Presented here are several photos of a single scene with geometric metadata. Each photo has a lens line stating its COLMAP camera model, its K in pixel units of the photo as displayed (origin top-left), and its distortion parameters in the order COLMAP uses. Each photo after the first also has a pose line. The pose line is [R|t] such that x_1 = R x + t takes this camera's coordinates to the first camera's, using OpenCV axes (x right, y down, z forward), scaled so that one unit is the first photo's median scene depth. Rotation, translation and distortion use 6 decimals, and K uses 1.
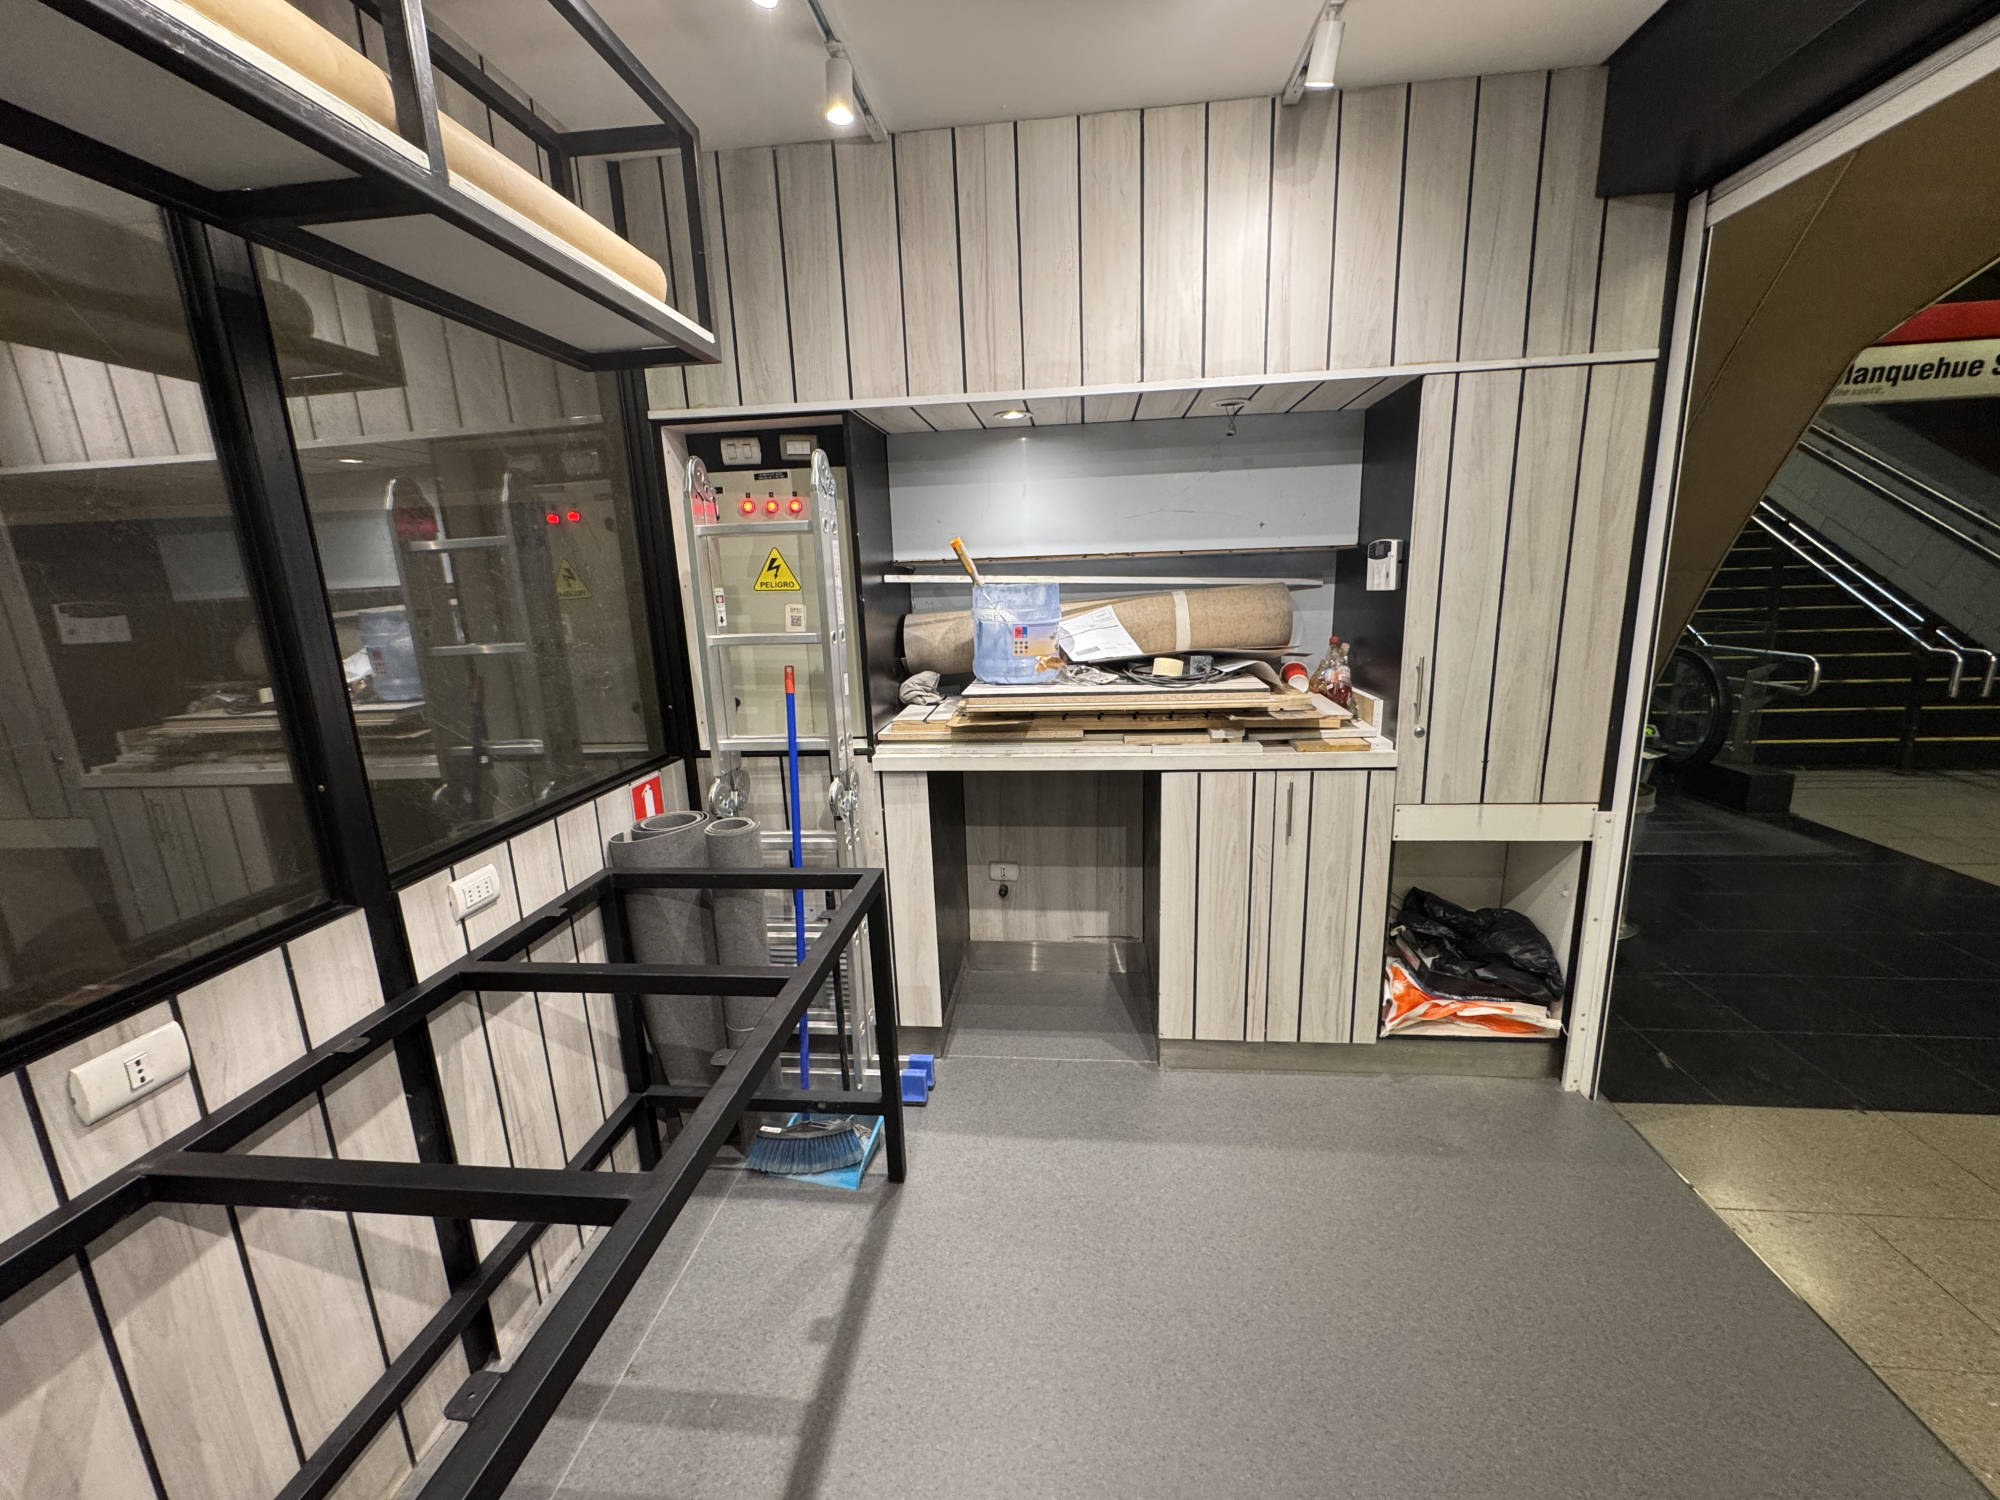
lens RADIAL K [[796.5, 0, 999.5], [0, 796.5, 747.8], [0, 0, 1]] dist [-0.003257, 0.000462]
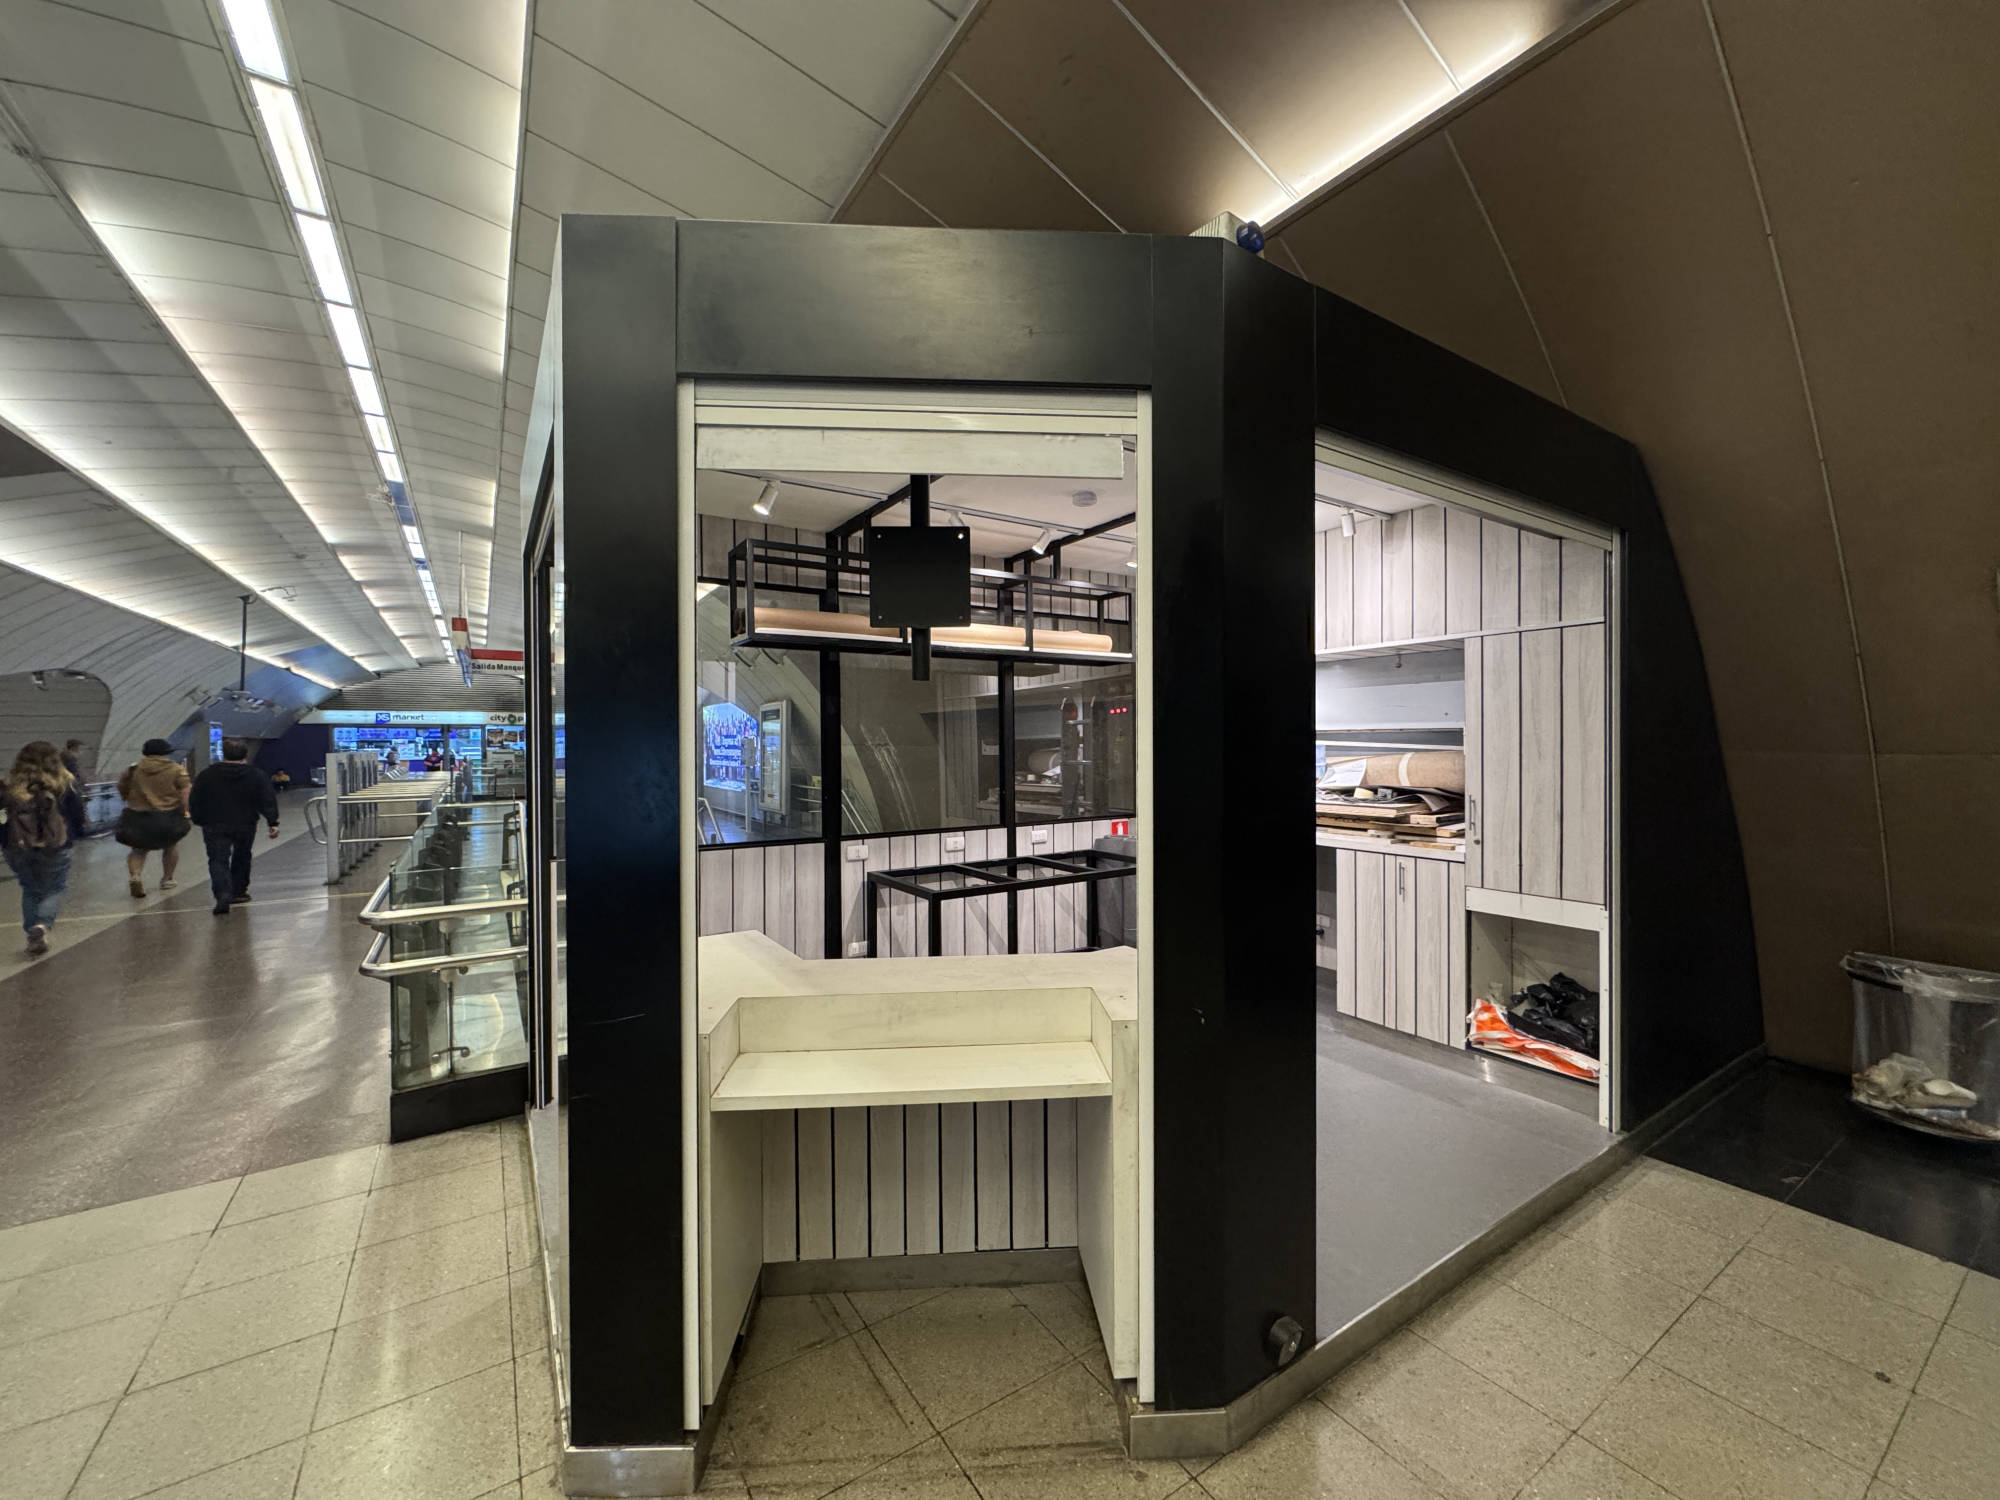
lens RADIAL K [[796.5, 0, 998.7], [0, 796.5, 752.6], [0, 0, 1]] dist [-0.003257, 0.000462]
pose [[0.630290, 0.041624, -0.775243, 1.220840], [-0.180050, 0.979174, -0.093811, 0.137426], [0.755193, 0.198711, 0.624658, -0.832696]]
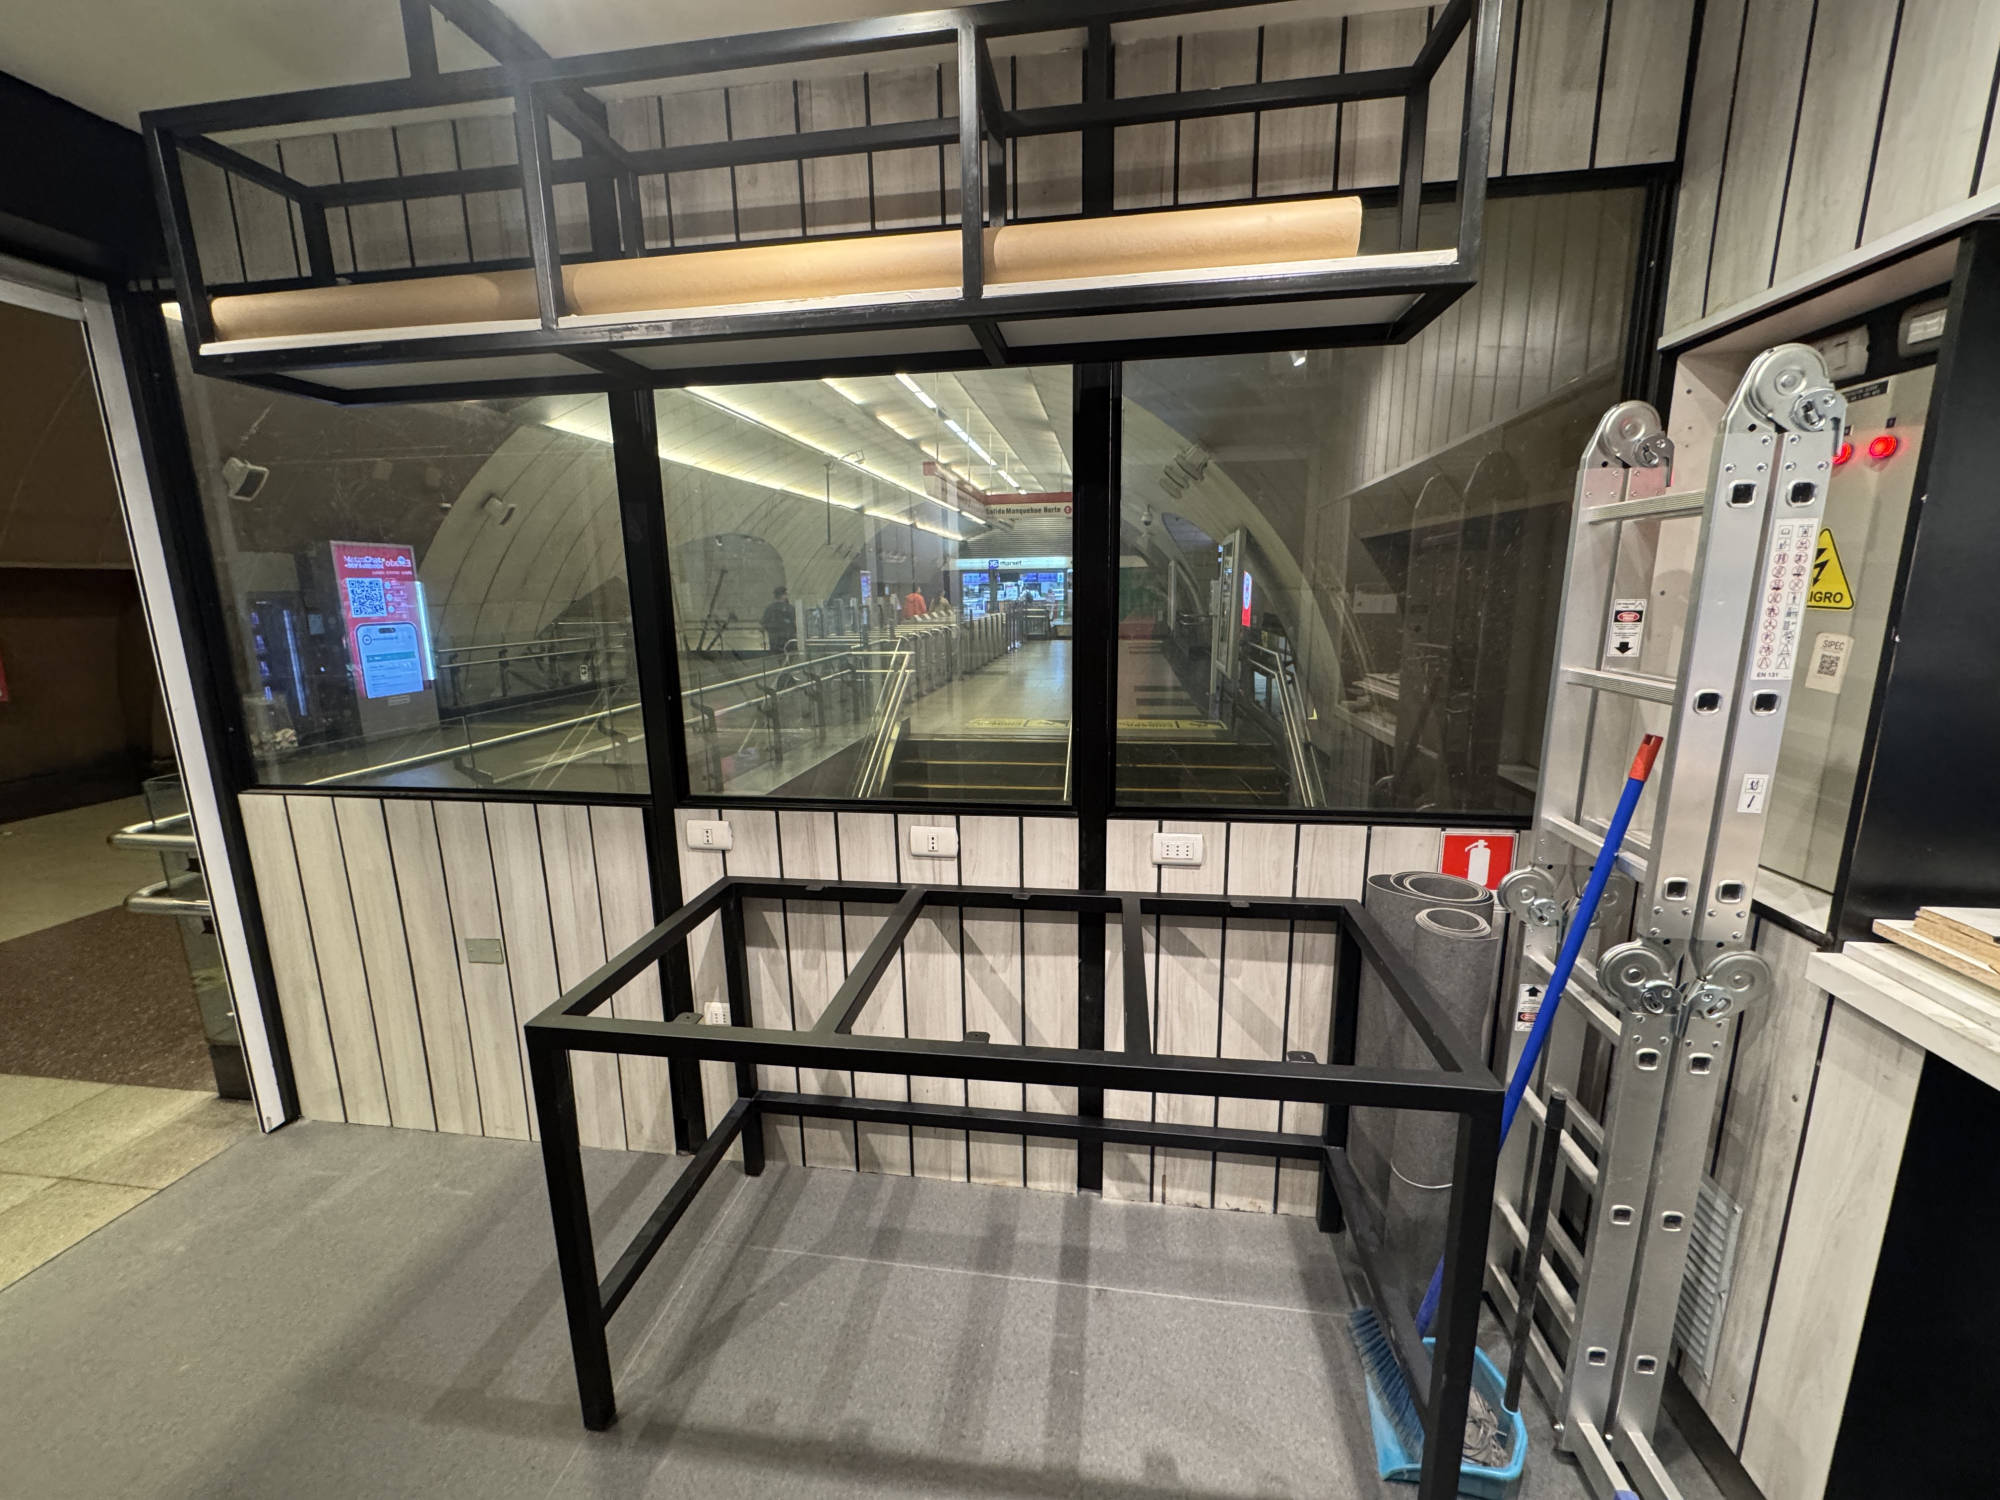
lens RADIAL K [[796.5, 0, 999.4], [0, 796.5, 749.2], [0, 0, 1]] dist [-0.003257, 0.000462]
pose [[-0.044260, 0.233475, -0.971355, 0.352702], [-0.195891, 0.951405, 0.237605, -0.143978], [0.979626, 0.200796, 0.003626, 0.539590]]
